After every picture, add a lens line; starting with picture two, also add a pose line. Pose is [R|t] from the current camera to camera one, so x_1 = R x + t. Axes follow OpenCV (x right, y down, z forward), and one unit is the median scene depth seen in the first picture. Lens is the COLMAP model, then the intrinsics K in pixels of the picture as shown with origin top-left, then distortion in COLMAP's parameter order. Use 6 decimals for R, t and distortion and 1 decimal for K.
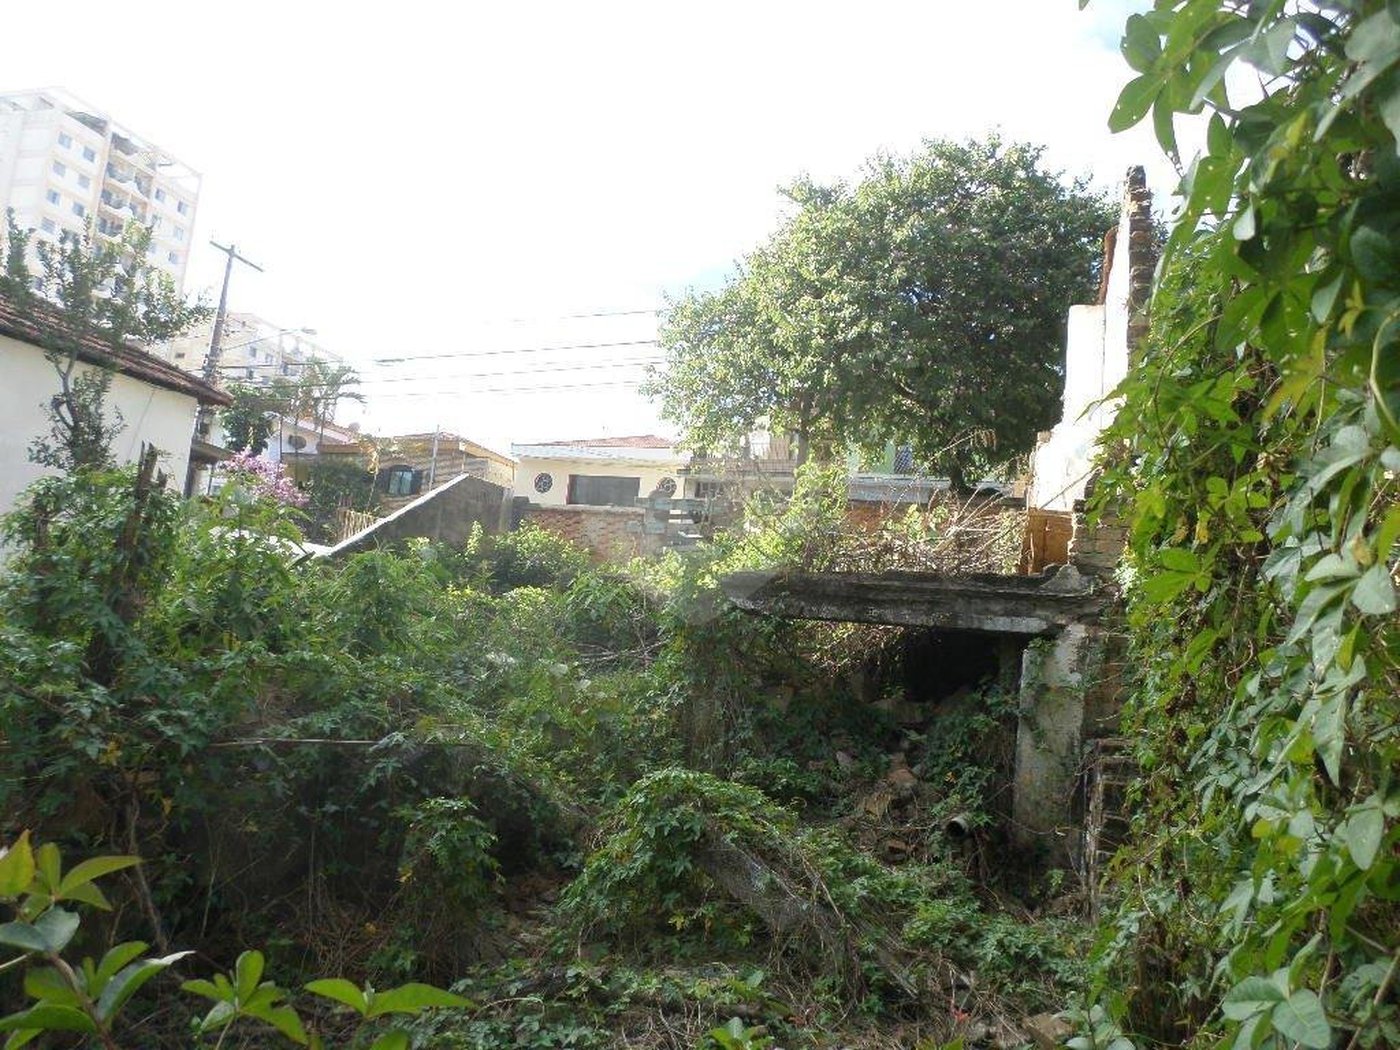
lens RADIAL K [[1070.9, 0, 700.0], [0, 1070.9, 527.8], [0, 0, 1]] dist [-0.003512, -0.012583]
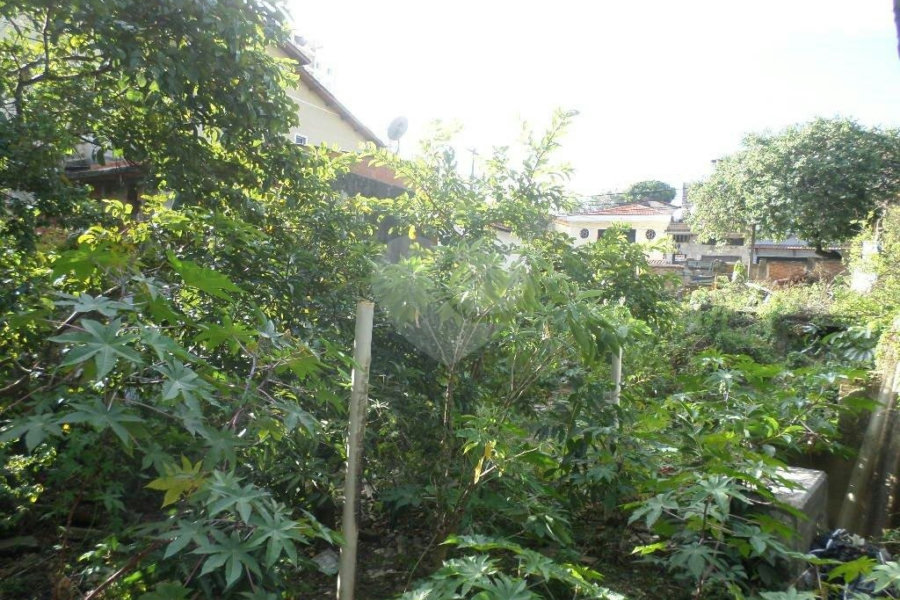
lens RADIAL K [[685.4, 0, 450.6], [0, 685.4, 298.1], [0, 0, 1]] dist [-0.005859, -0.014082]
pose [[0.970044, -0.030273, -0.241037, -0.241367], [0.053132, 0.994622, 0.088908, -0.137957], [0.237049, -0.099052, 0.966435, -0.845172]]
